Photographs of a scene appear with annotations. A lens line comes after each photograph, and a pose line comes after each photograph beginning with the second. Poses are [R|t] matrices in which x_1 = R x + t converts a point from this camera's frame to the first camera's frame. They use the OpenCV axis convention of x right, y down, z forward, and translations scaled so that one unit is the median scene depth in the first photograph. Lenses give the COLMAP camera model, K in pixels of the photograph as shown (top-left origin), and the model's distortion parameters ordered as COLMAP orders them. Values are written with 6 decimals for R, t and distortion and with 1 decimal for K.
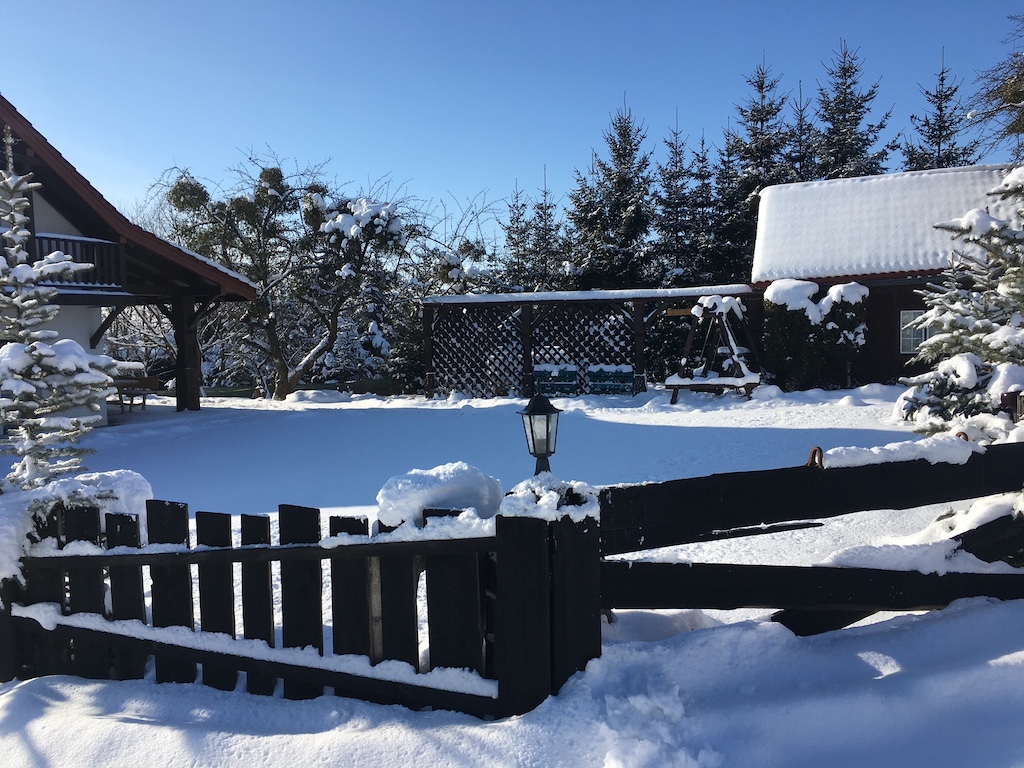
lens RADIAL K [[862.5, 0, 512.5], [0, 862.5, 387.6], [0, 0, 1]] dist [0.078863, -0.092041]
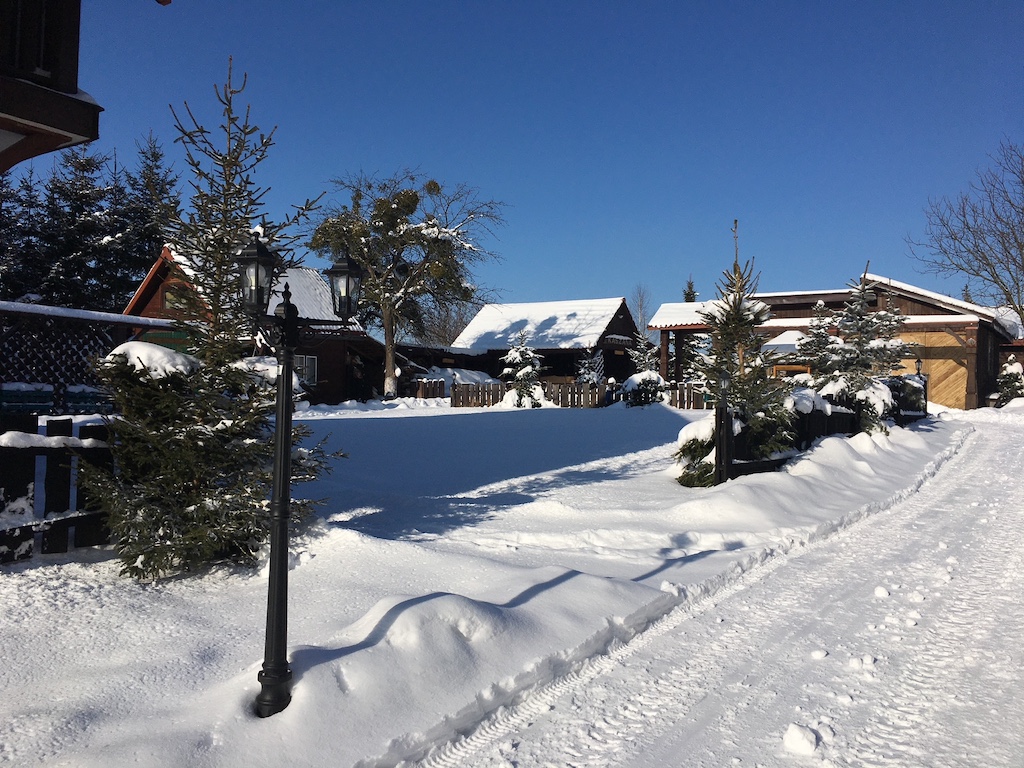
lens RADIAL K [[862.5, 0, 509.8], [0, 862.5, 384.5], [0, 0, 1]] dist [0.078863, -0.092041]
pose [[0.177977, 0.045205, 0.982996, -2.231959], [0.043600, 0.997601, -0.053770, 0.133497], [-0.983068, 0.052429, 0.175579, 0.993523]]
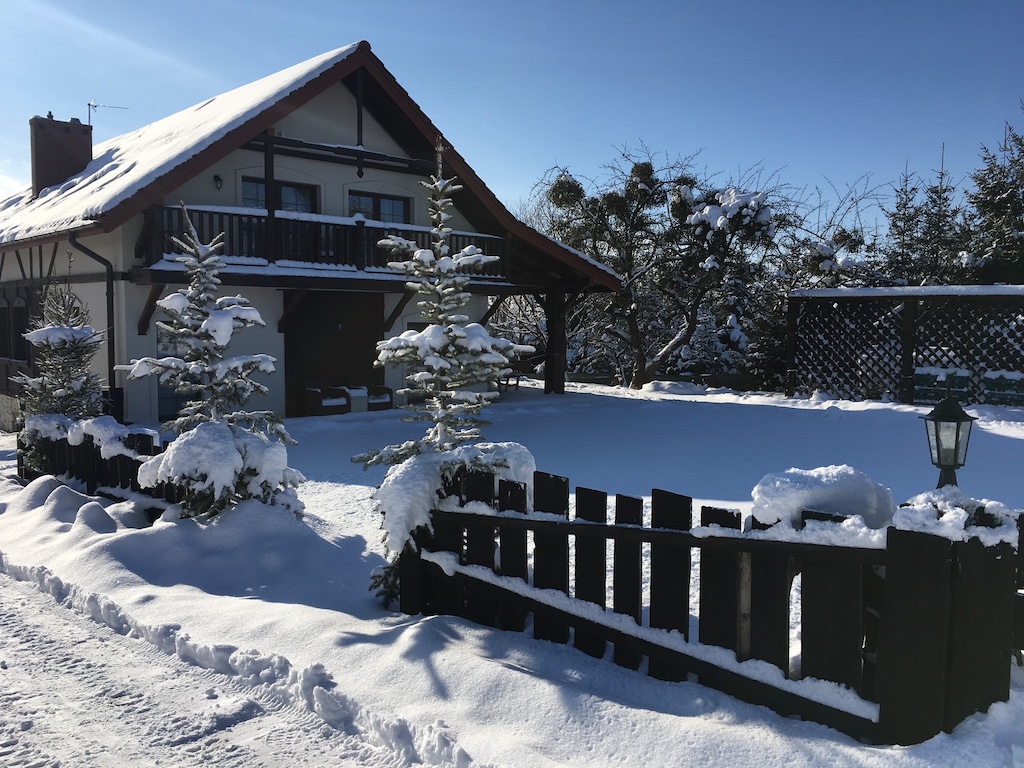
lens RADIAL K [[862.5, 0, 509.7], [0, 862.5, 388.5], [0, 0, 1]] dist [0.078863, -0.092041]
pose [[0.917089, 0.060762, -0.394025, -0.007472], [-0.056891, 0.998149, 0.021510, 0.000880], [0.394602, 0.002690, 0.918848, -0.003516]]
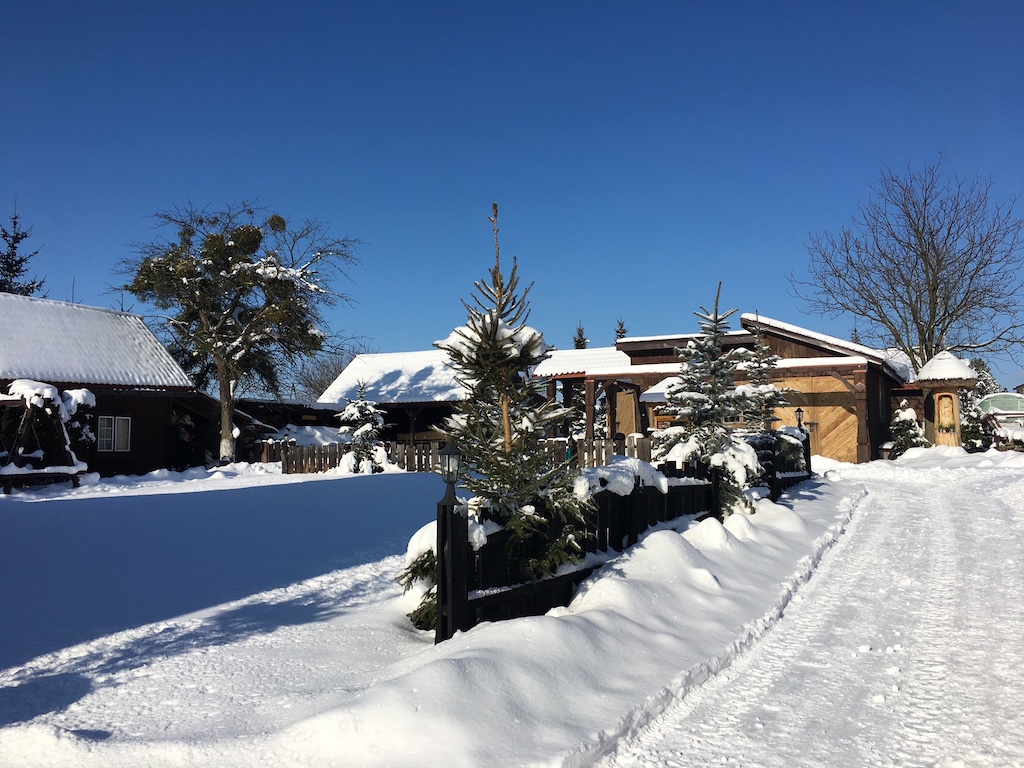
lens RADIAL K [[862.5, 0, 511.9], [0, 862.5, 385.8], [0, 0, 1]] dist [0.078863, -0.092041]
pose [[0.081683, 0.100024, 0.991627, -1.782229], [0.072675, 0.991705, -0.106018, 0.101859], [-0.994005, 0.080726, 0.073736, 0.834912]]
